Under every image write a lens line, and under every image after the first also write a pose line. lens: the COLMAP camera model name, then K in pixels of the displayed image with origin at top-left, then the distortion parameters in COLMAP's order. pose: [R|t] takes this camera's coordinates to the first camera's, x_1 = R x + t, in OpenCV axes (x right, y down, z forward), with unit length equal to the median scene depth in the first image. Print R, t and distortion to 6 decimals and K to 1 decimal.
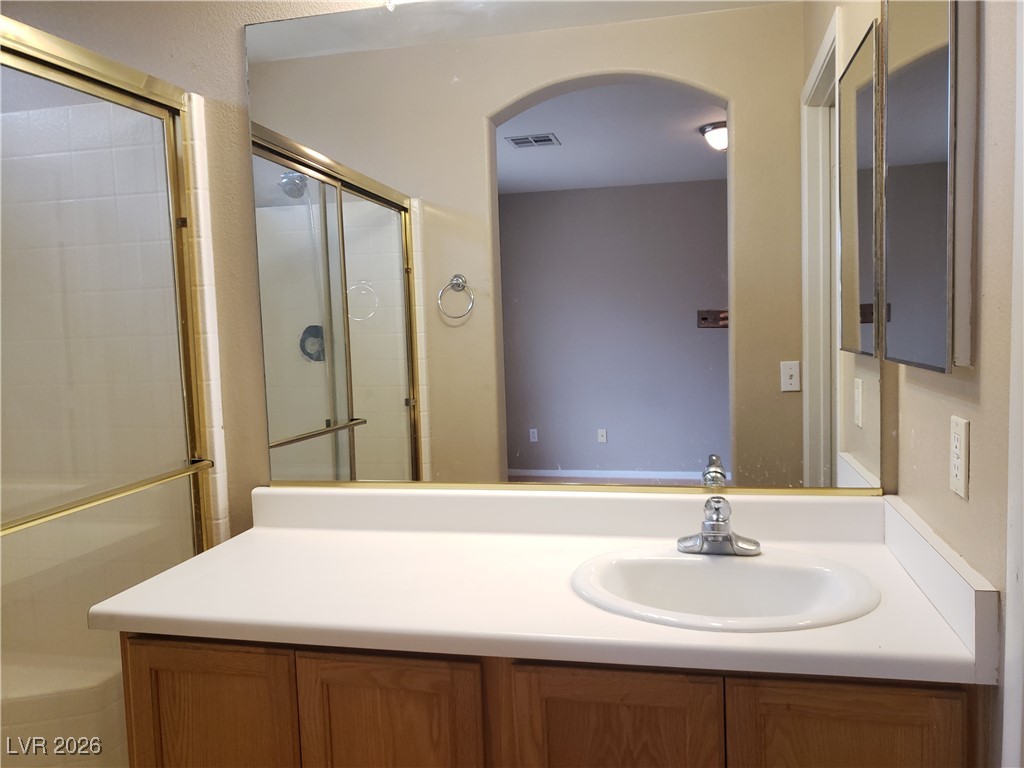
lens RADIAL K [[823.7, 0, 512.0], [0, 823.7, 384.0], [0, 0, 1]] dist [-0.007412, -0.003867]
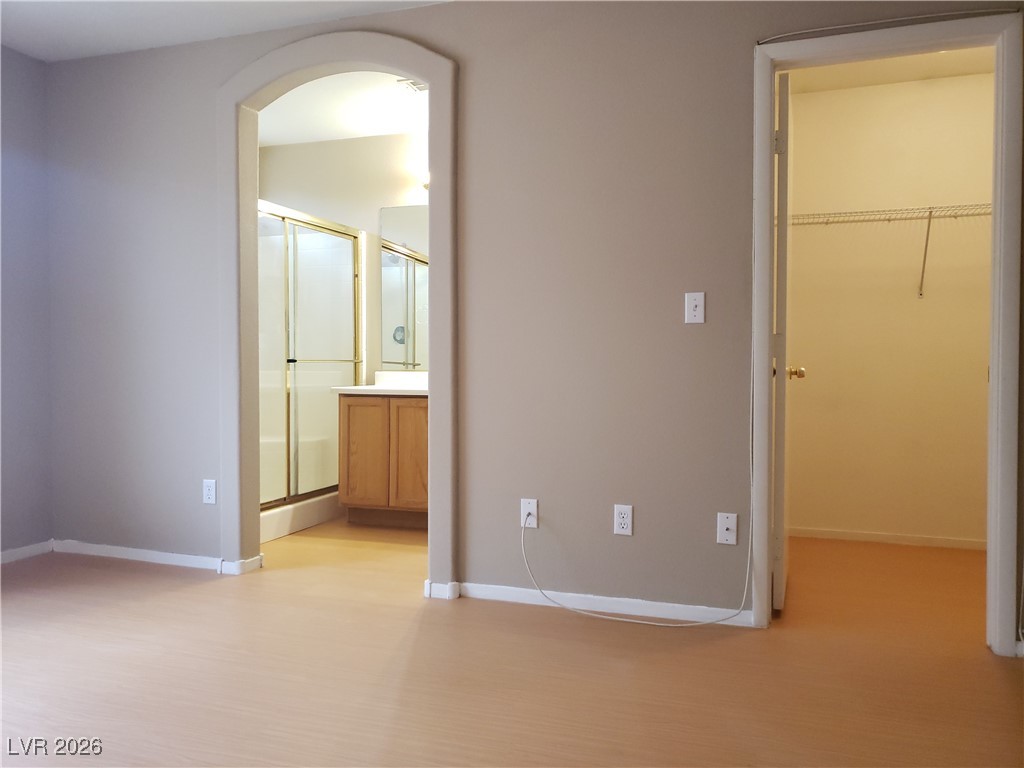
lens RADIAL K [[785.2, 0, 512.0], [0, 785.2, 384.0], [0, 0, 1]] dist [0.122820, -0.217463]
pose [[0.994696, 0.041558, -0.094094, 0.403426], [-0.046532, 0.997599, -0.051300, 0.288857], [0.091737, 0.055406, 0.994241, -1.628725]]
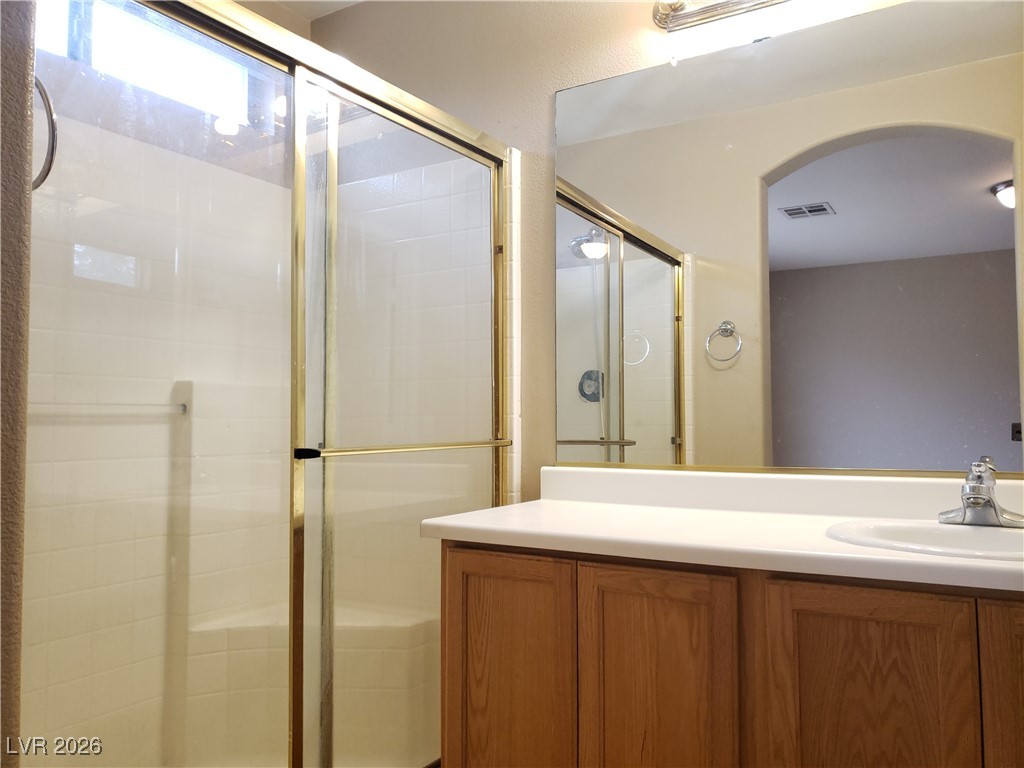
lens RADIAL K [[806.8, 0, 512.0], [0, 806.8, 384.0], [0, 0, 1]] dist [0.103729, -0.182309]
pose [[0.948004, 0.019998, -0.317630, 0.012972], [-0.057788, 0.992250, -0.110002, 0.140804], [0.312968, 0.122638, 0.941813, -0.129089]]
